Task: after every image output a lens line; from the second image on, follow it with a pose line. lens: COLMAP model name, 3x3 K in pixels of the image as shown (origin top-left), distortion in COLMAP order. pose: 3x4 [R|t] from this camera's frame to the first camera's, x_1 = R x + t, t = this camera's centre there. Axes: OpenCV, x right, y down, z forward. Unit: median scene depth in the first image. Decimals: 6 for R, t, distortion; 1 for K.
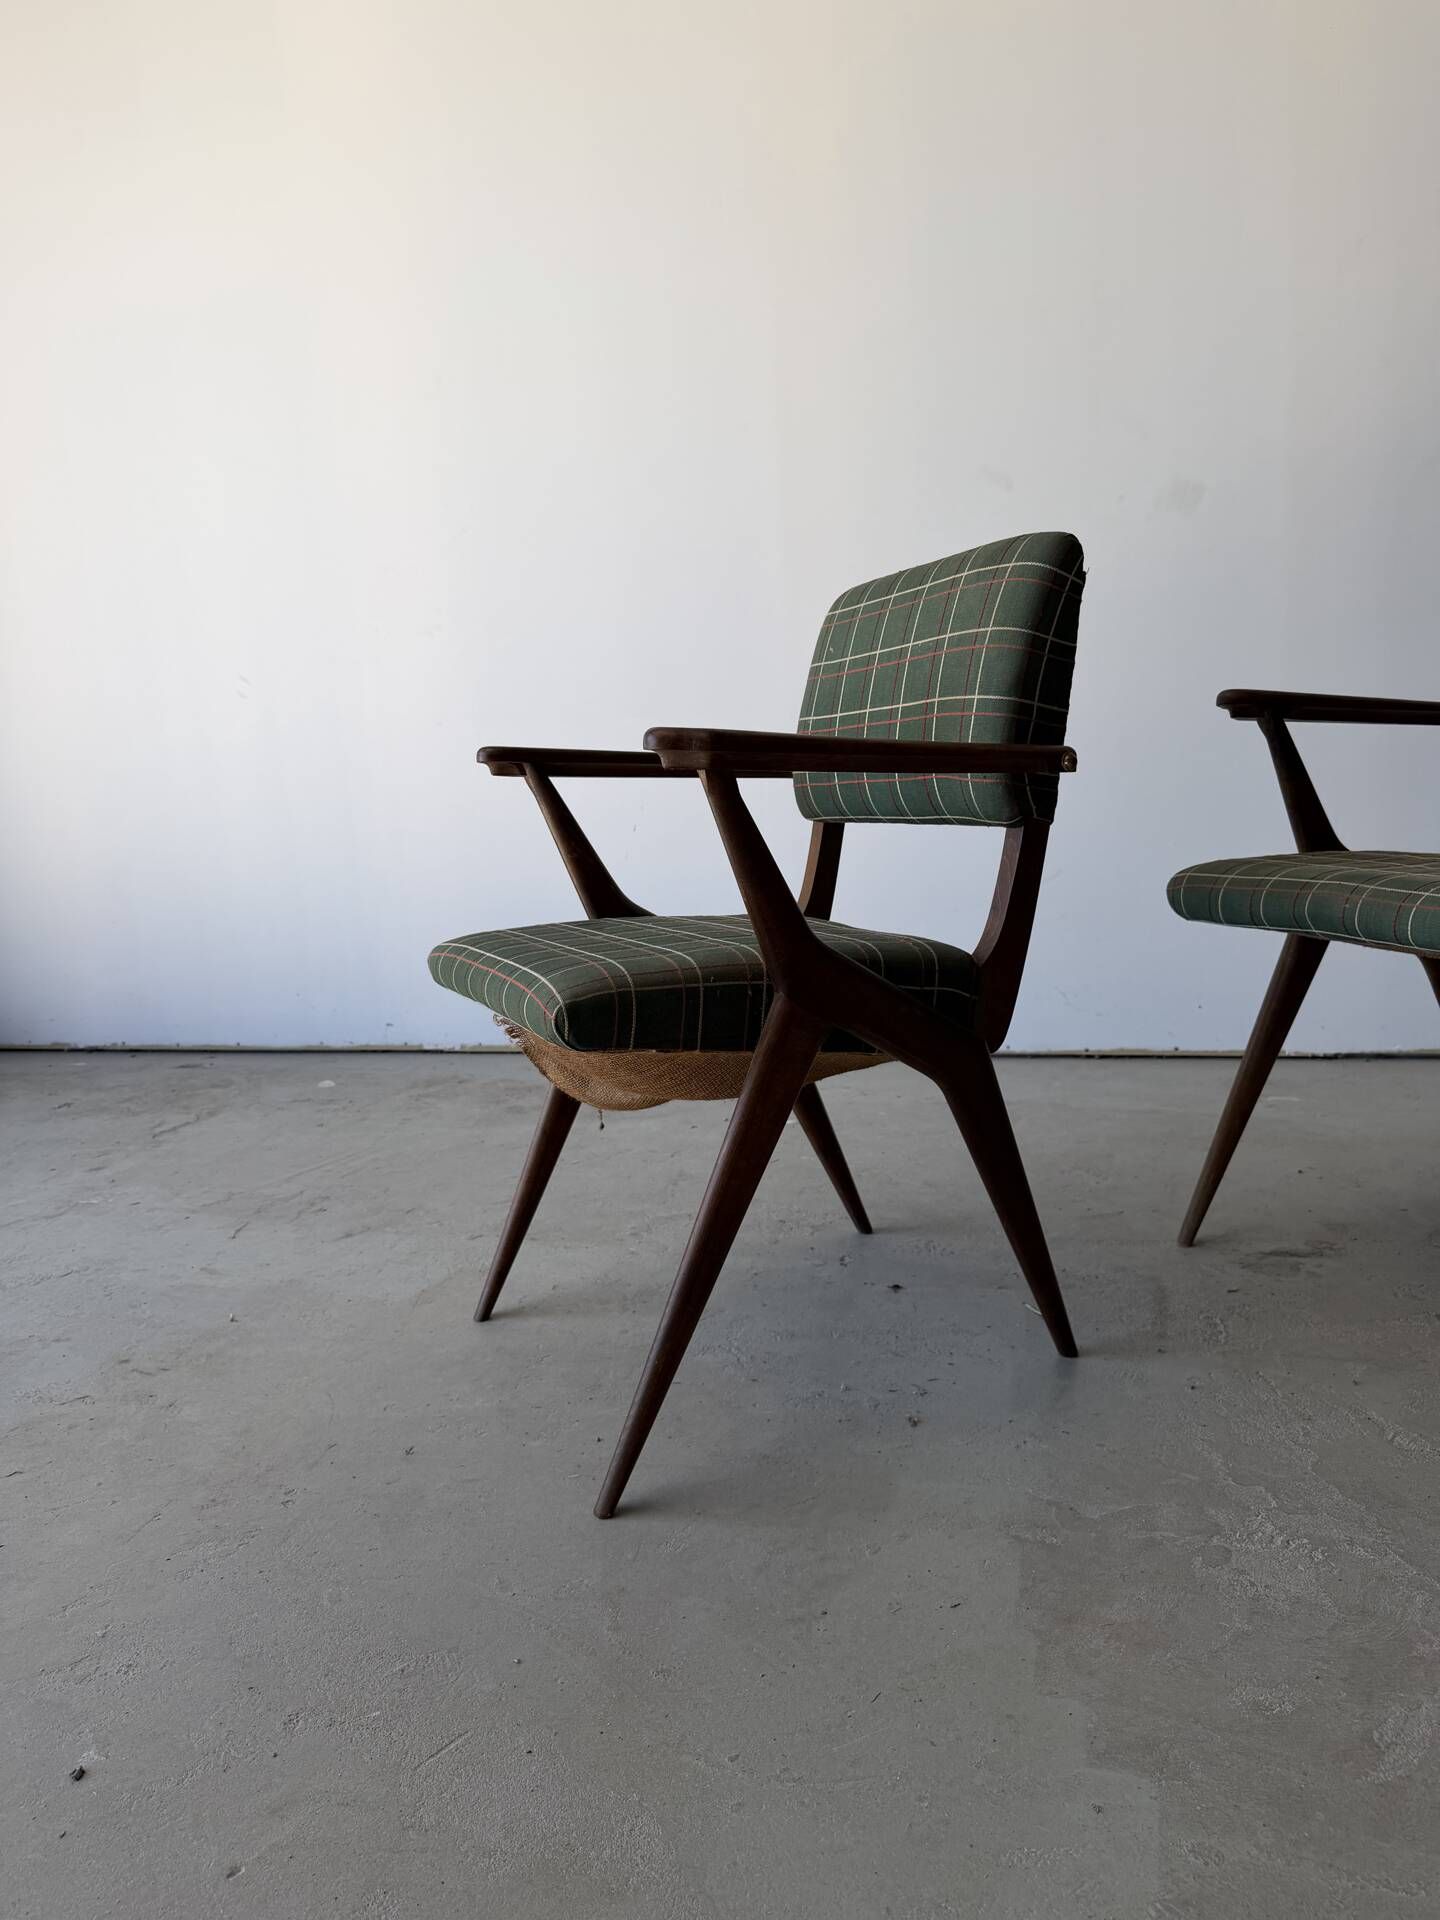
lens RADIAL K [[1350.4, 0, 726.3], [0, 1350.4, 945.4], [0, 0, 1]] dist [0.066205, -0.105408]
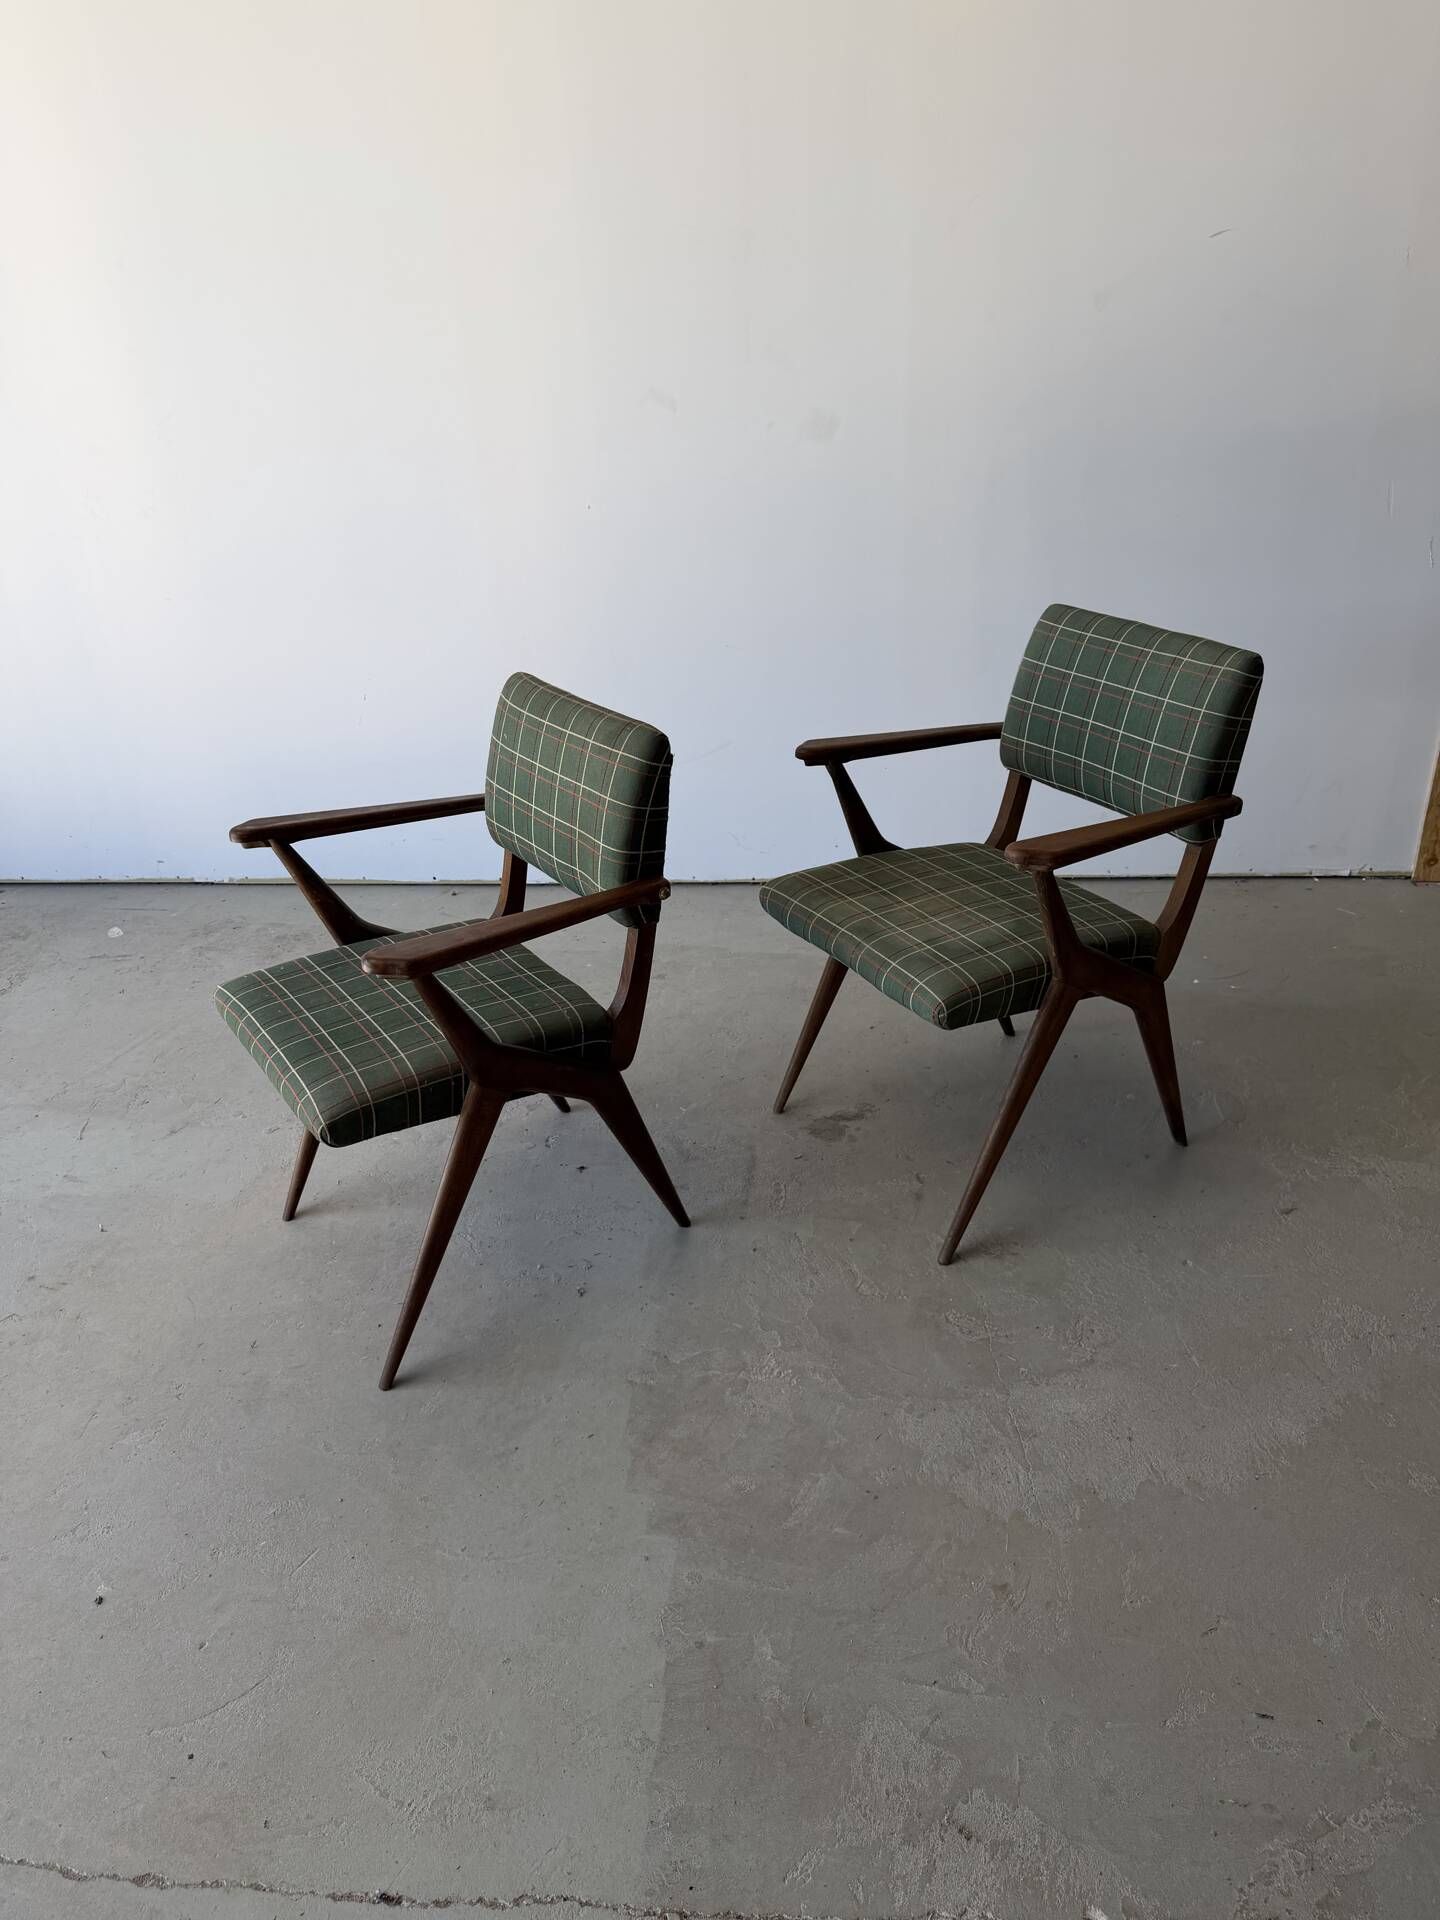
lens RADIAL K [[1325.9, 0, 707.5], [0, 1325.9, 963.4], [0, 0, 1]] dist [0.193092, -0.421222]
pose [[0.987687, -0.071664, 0.139066, 0.091342], [0.021607, 0.942881, 0.332428, -0.527236], [-0.154946, -0.325330, 0.932820, -0.362163]]
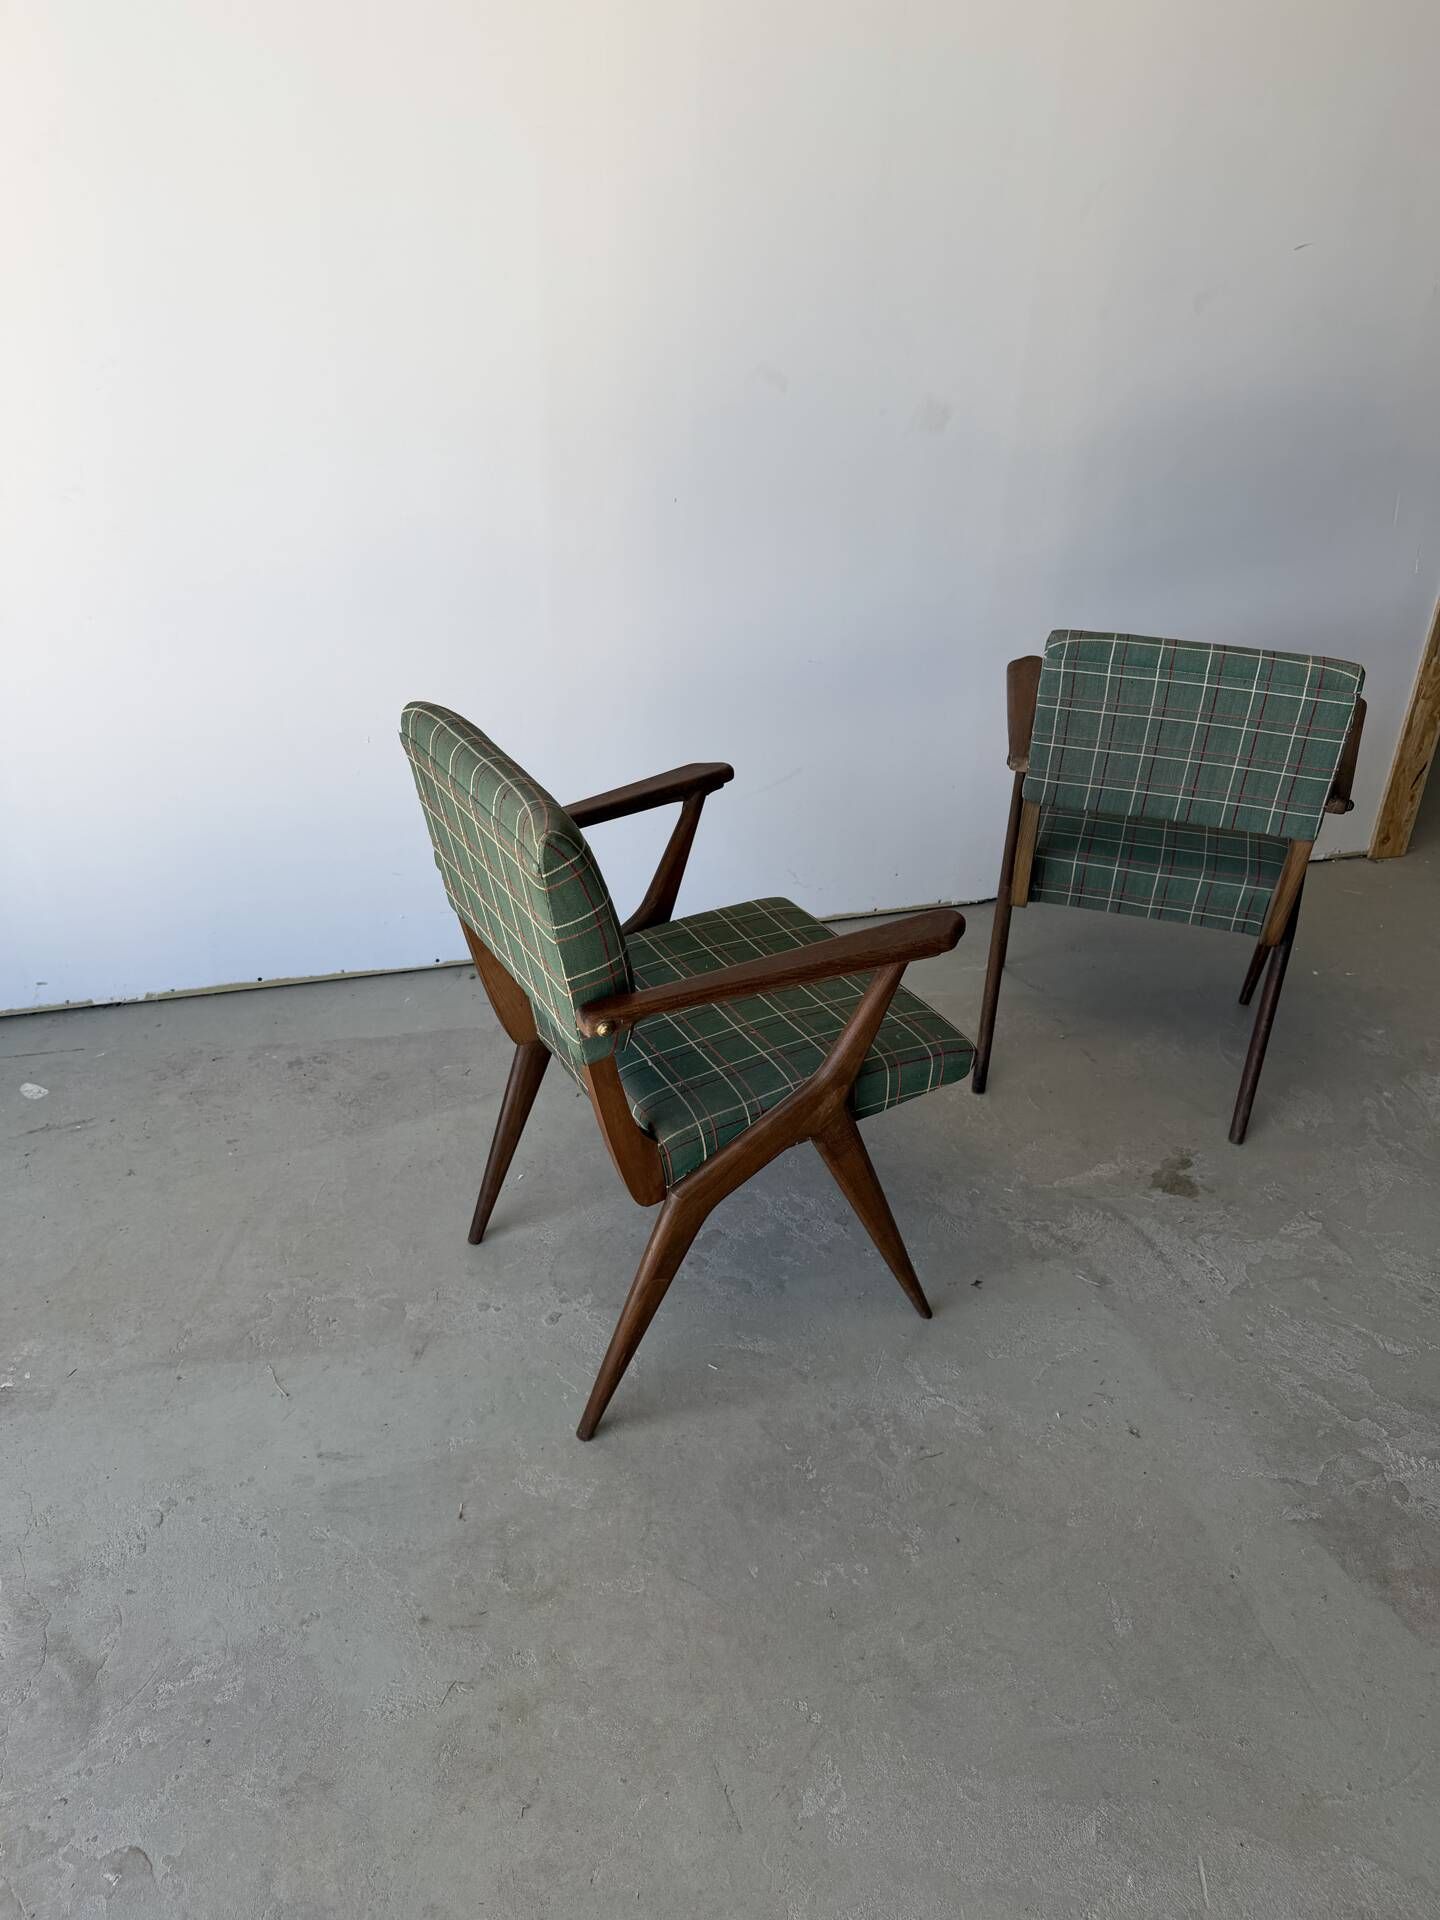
lens RADIAL K [[1357.0, 0, 729.8], [0, 1357.0, 959.0], [0, 0, 1]] dist [0.043744, -0.059207]
pose [[0.821951, -0.180487, 0.540204, -0.810201], [-0.002999, 0.947078, 0.320991, -0.506946], [-0.569550, -0.265459, 0.777910, 0.304140]]
